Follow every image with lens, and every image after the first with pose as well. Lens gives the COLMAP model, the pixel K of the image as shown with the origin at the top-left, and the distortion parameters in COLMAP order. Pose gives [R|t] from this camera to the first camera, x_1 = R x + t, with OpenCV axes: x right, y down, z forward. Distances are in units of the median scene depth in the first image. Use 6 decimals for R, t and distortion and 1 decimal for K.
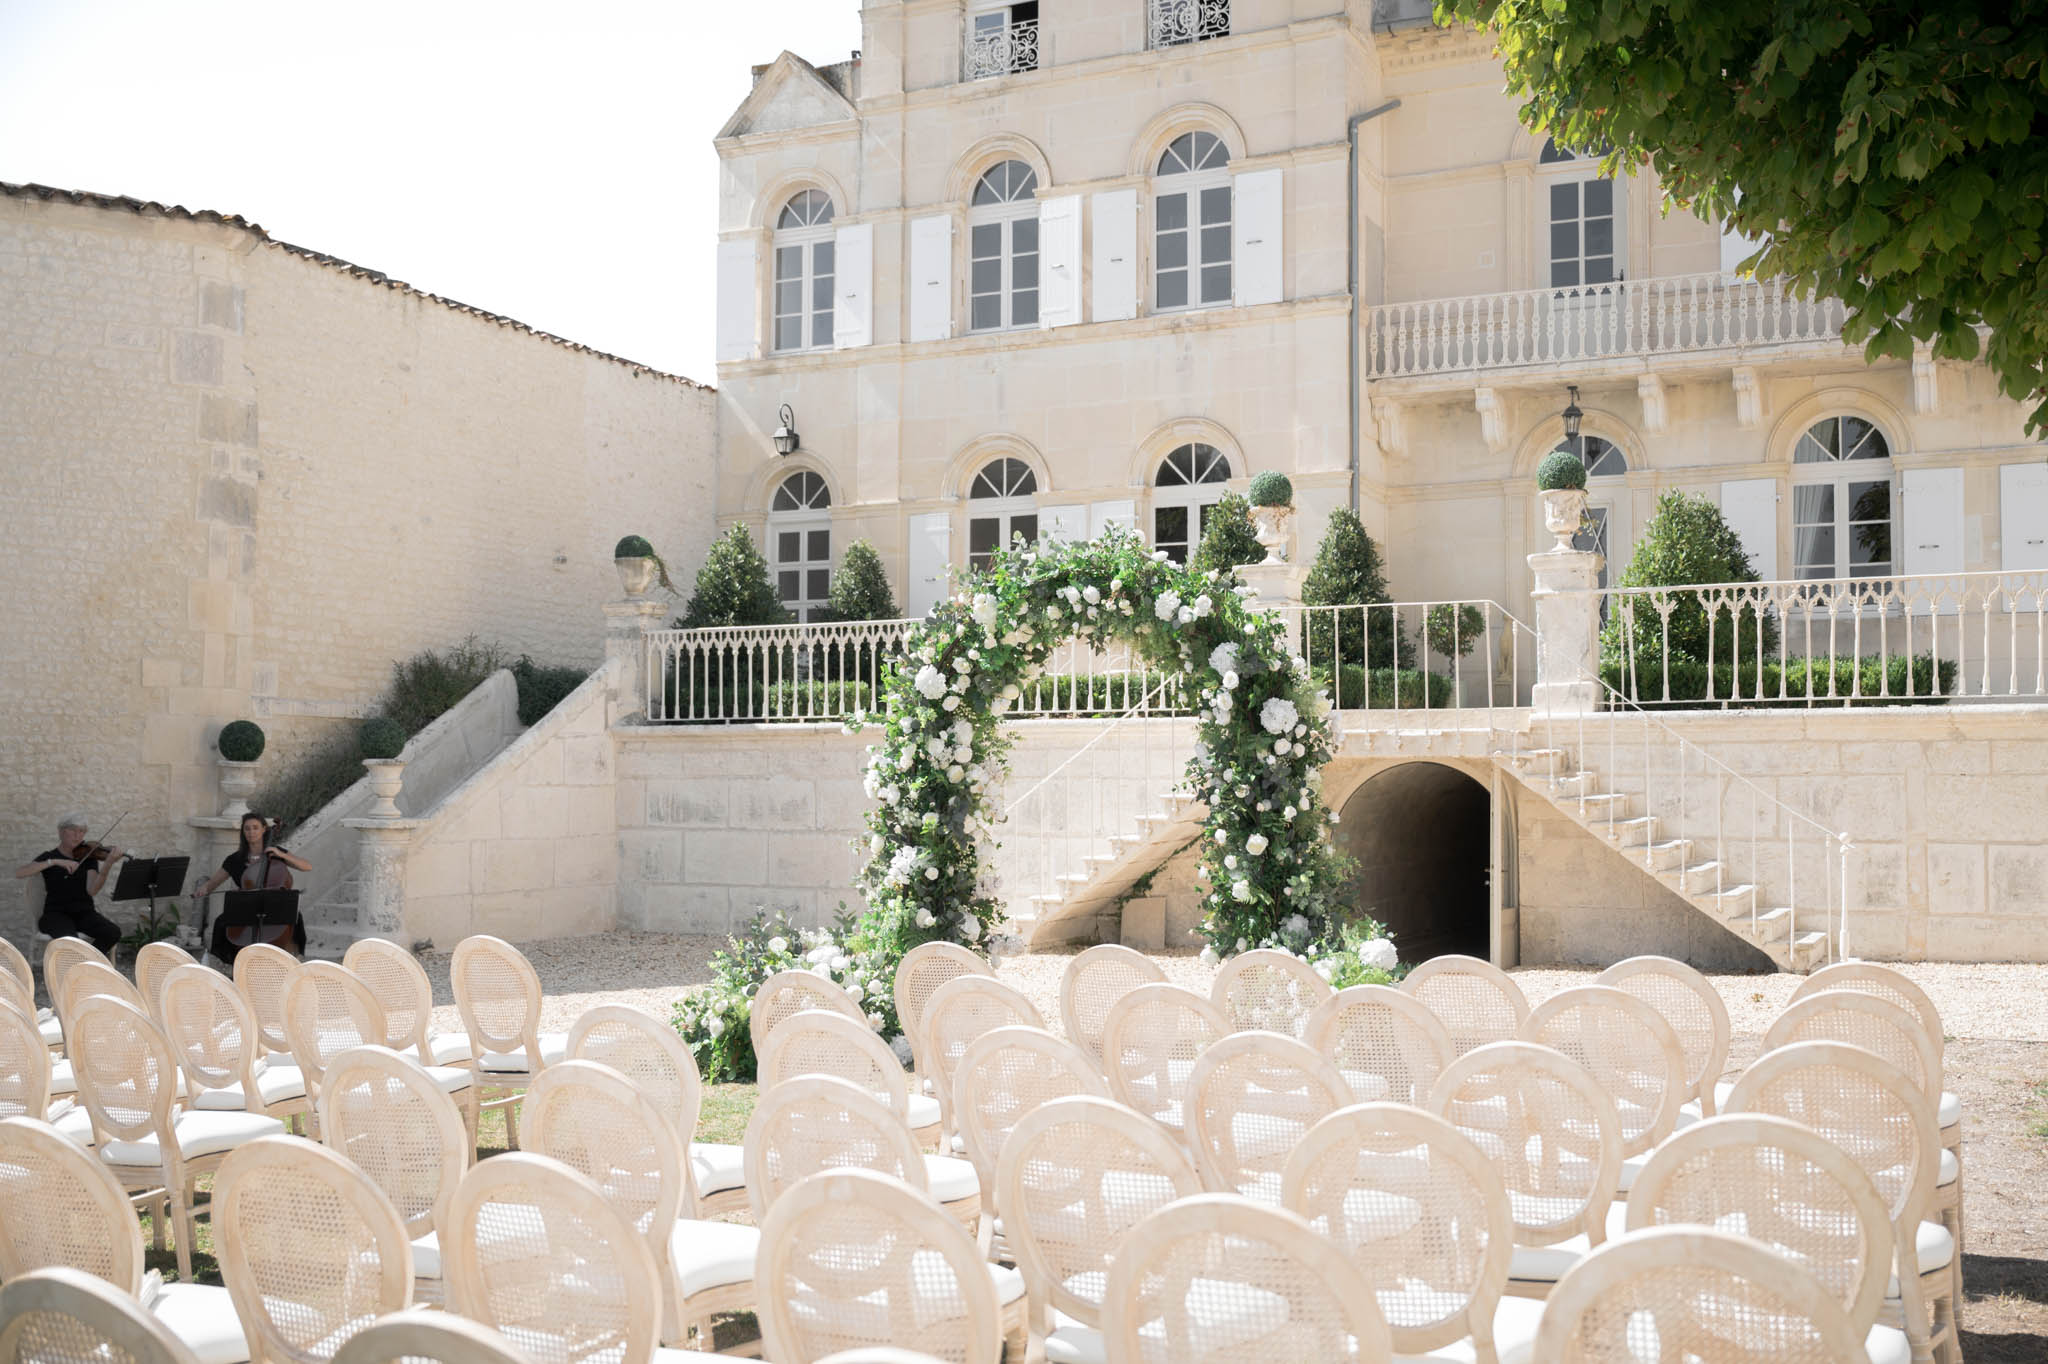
lens RADIAL K [[2086.7, 0, 1030.8], [0, 2086.7, 686.4], [0, 0, 1]] dist [0.010064, 0.000000]
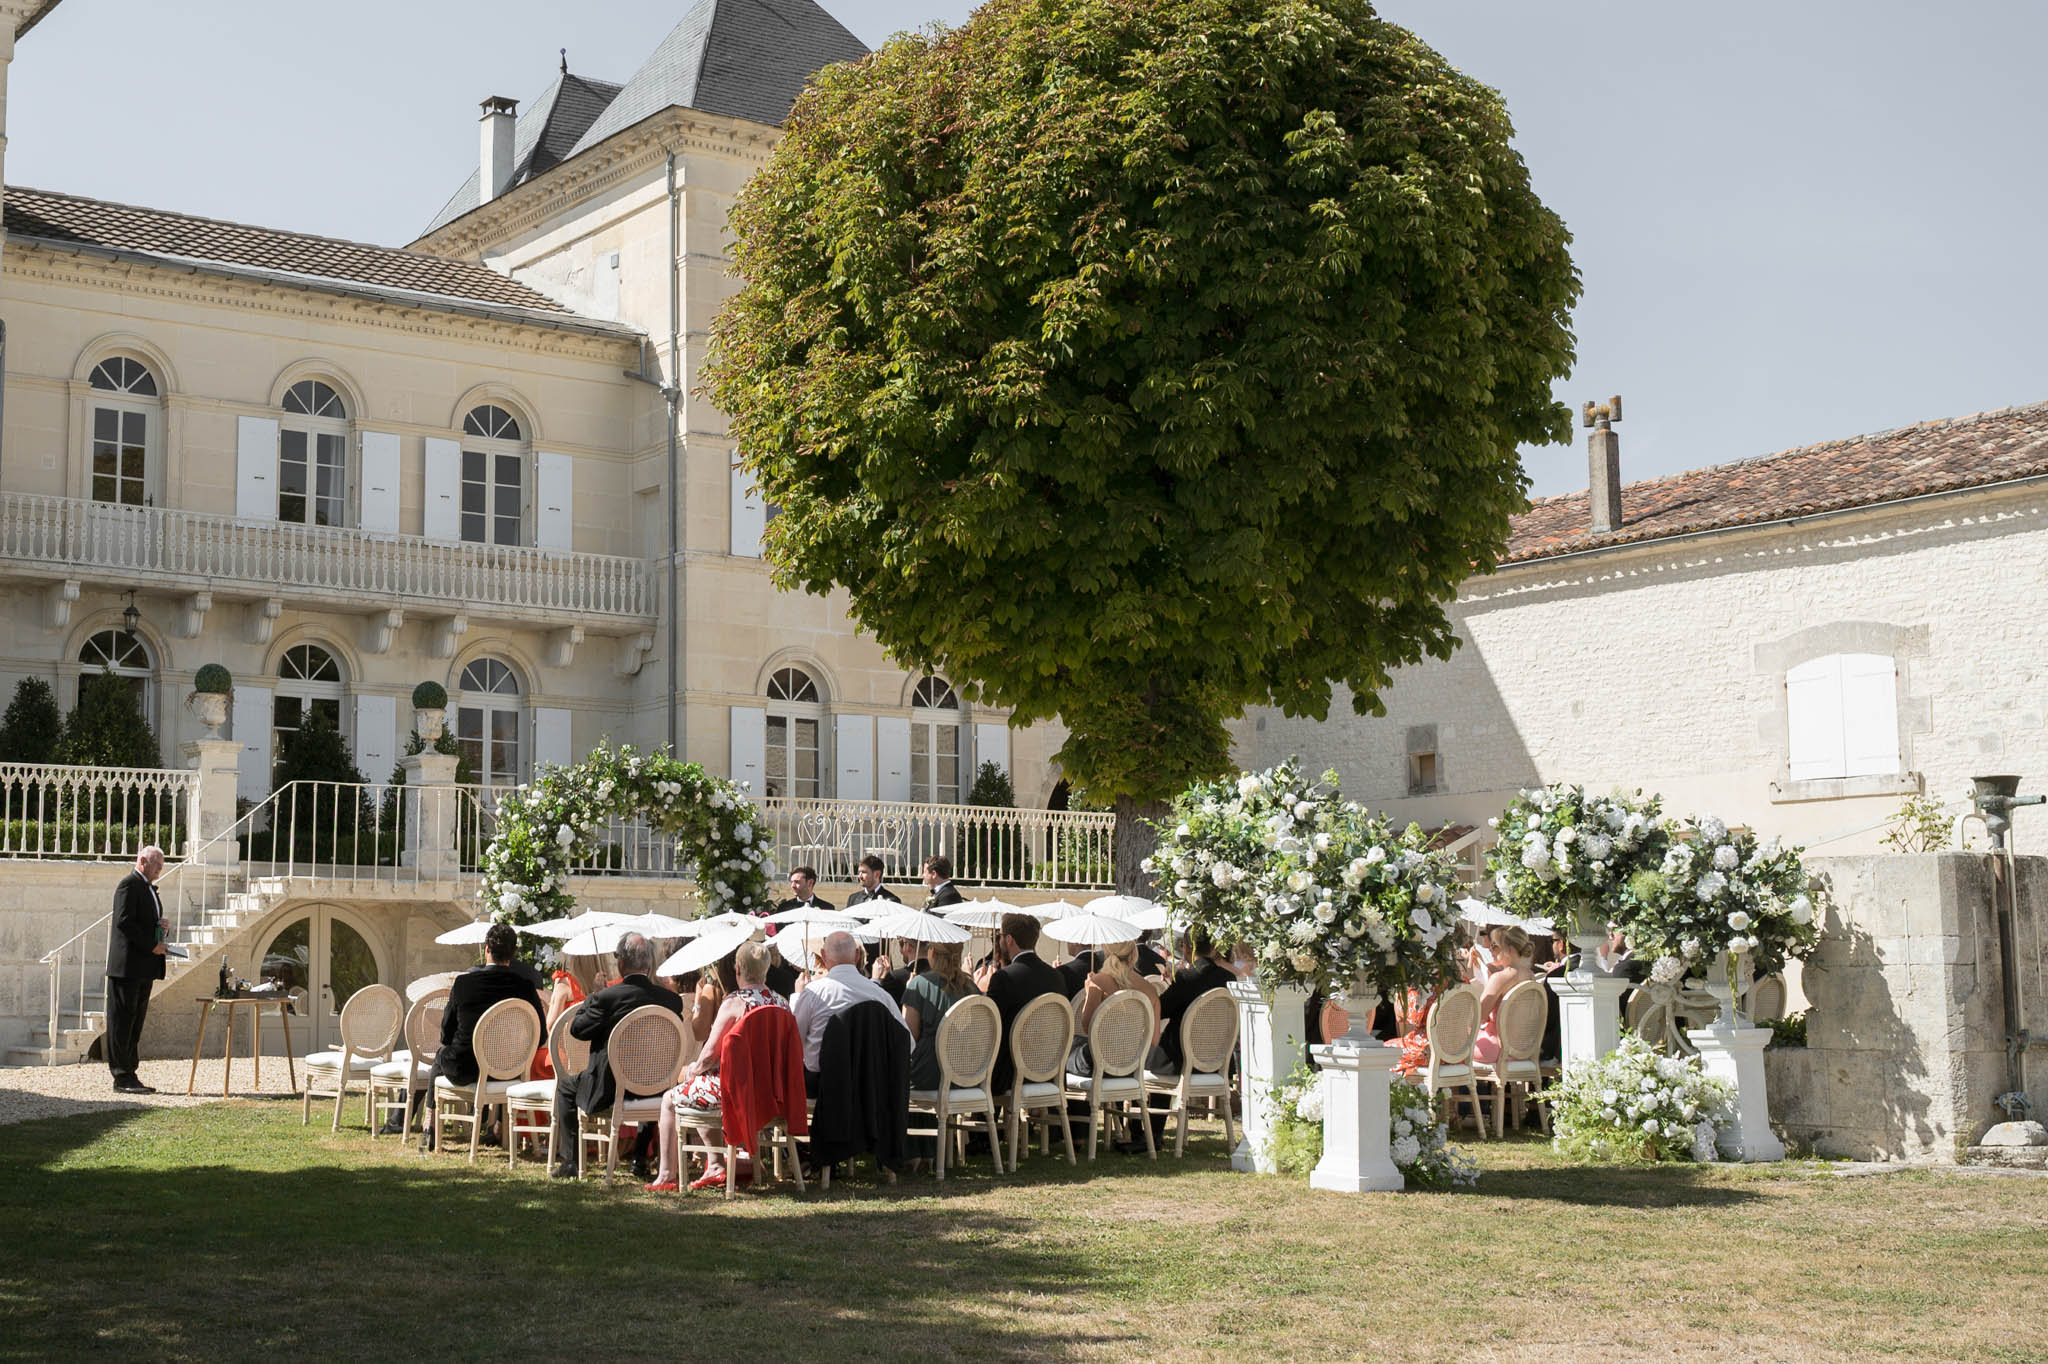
lens RADIAL K [[2761.8, 0, 772.9], [0, 2761.8, 690.2], [0, 0, 1]] dist [-0.009262, 0.000000]
pose [[0.490973, 0.095398, 0.865936, -0.942848], [-0.038852, 0.995395, -0.087631, 0.034473], [-0.870308, 0.009381, 0.492418, -0.068172]]
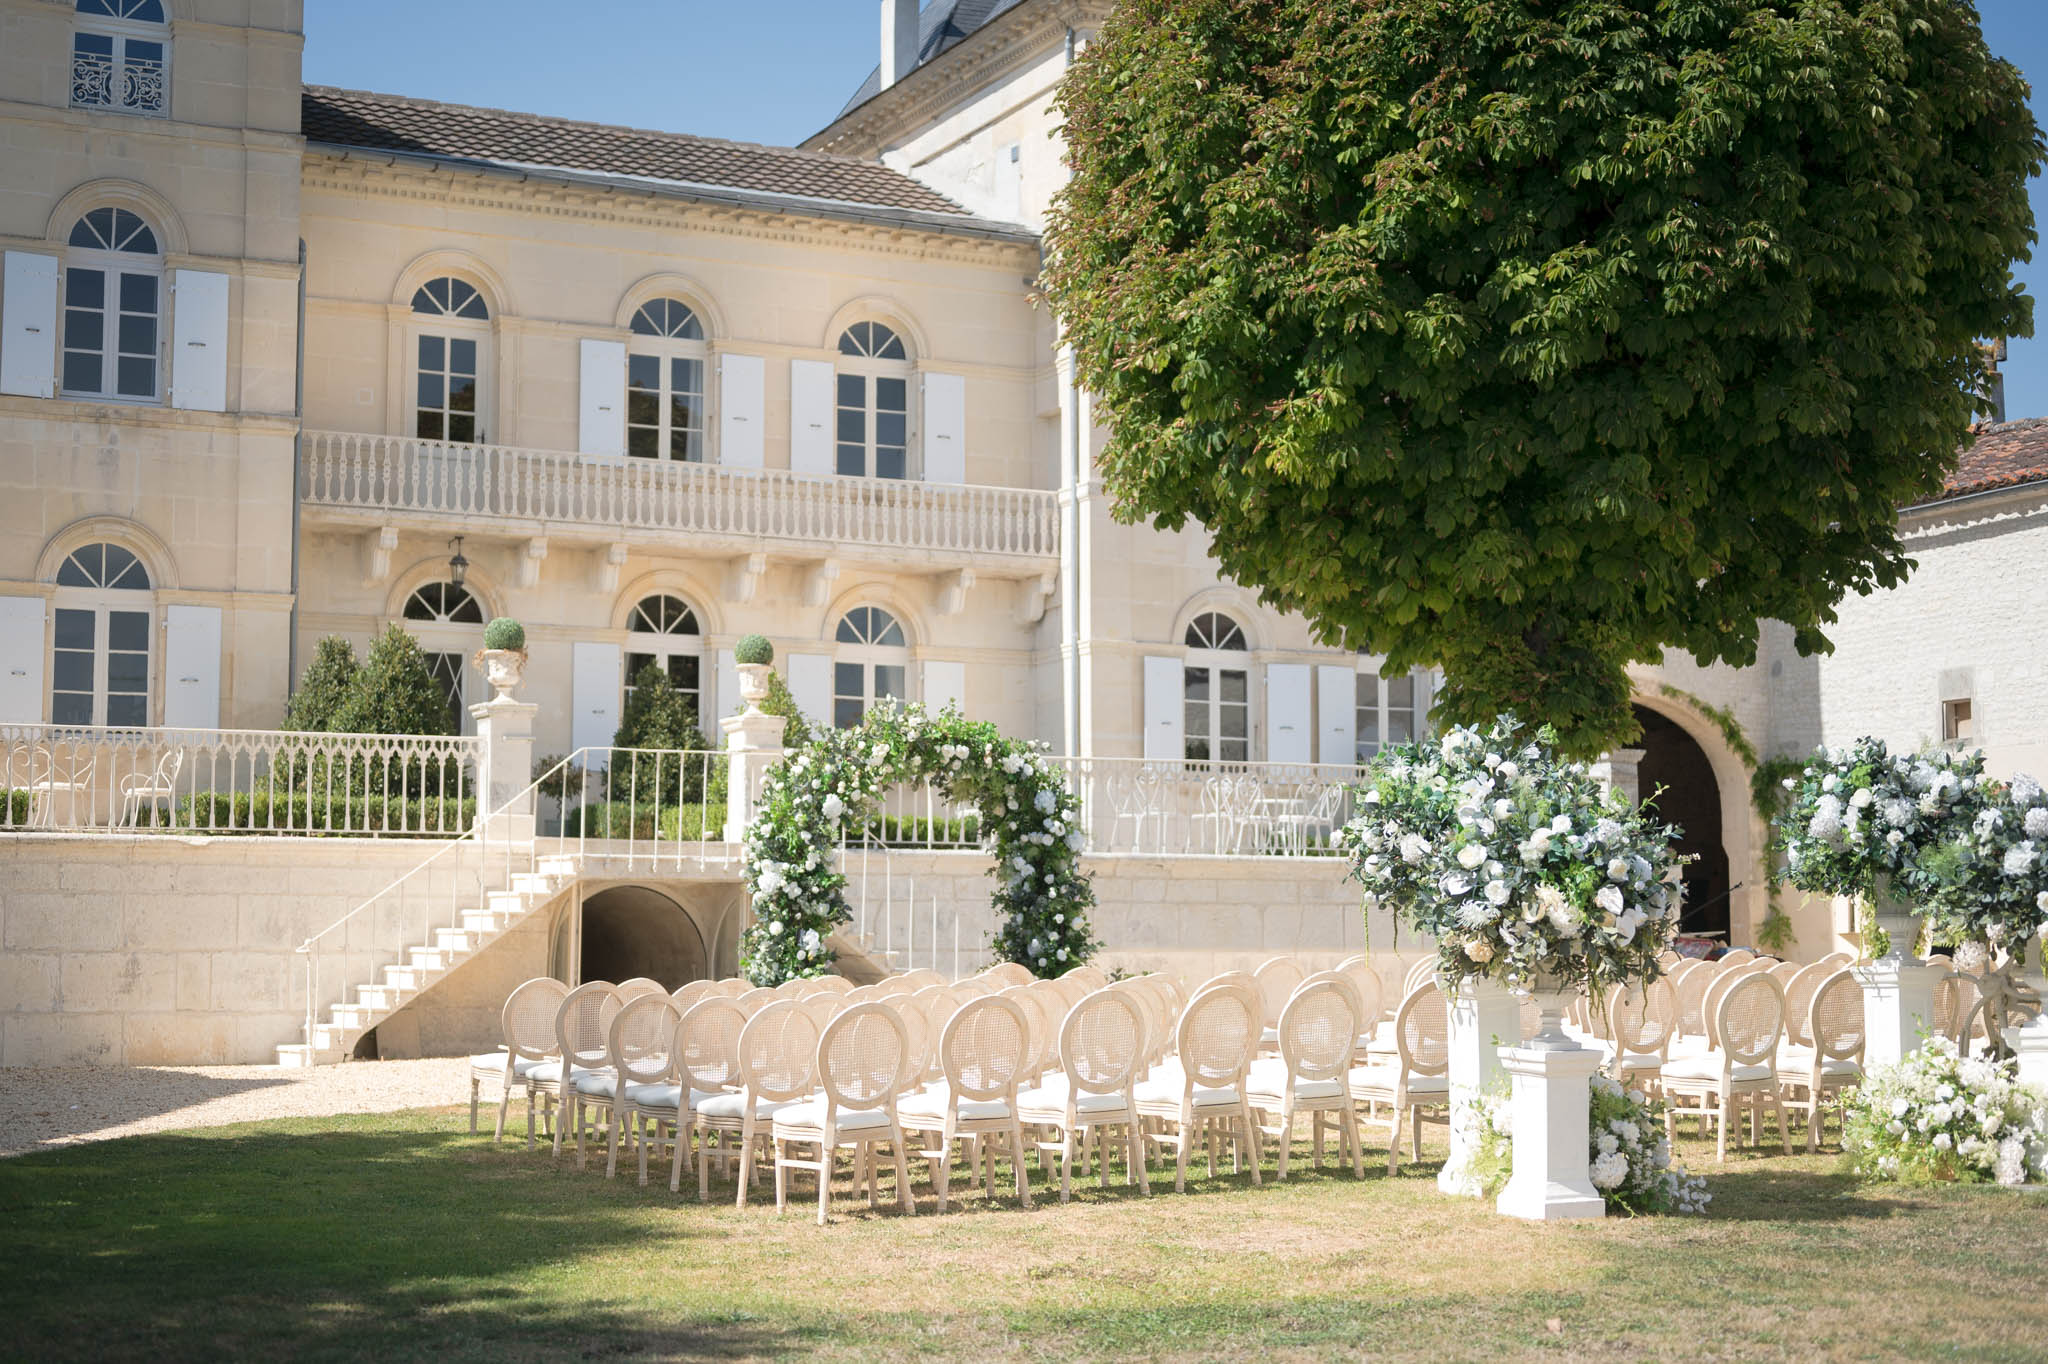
lens RADIAL K [[3094.4, 0, 1065.4], [0, 3094.4, 743.1], [0, 0, 1]] dist [-0.005041, 0.000000]
pose [[0.580542, 0.060445, 0.811983, -0.864175], [-0.033667, 0.998170, -0.050234, 0.028480], [-0.813534, 0.001826, 0.581515, -0.154497]]
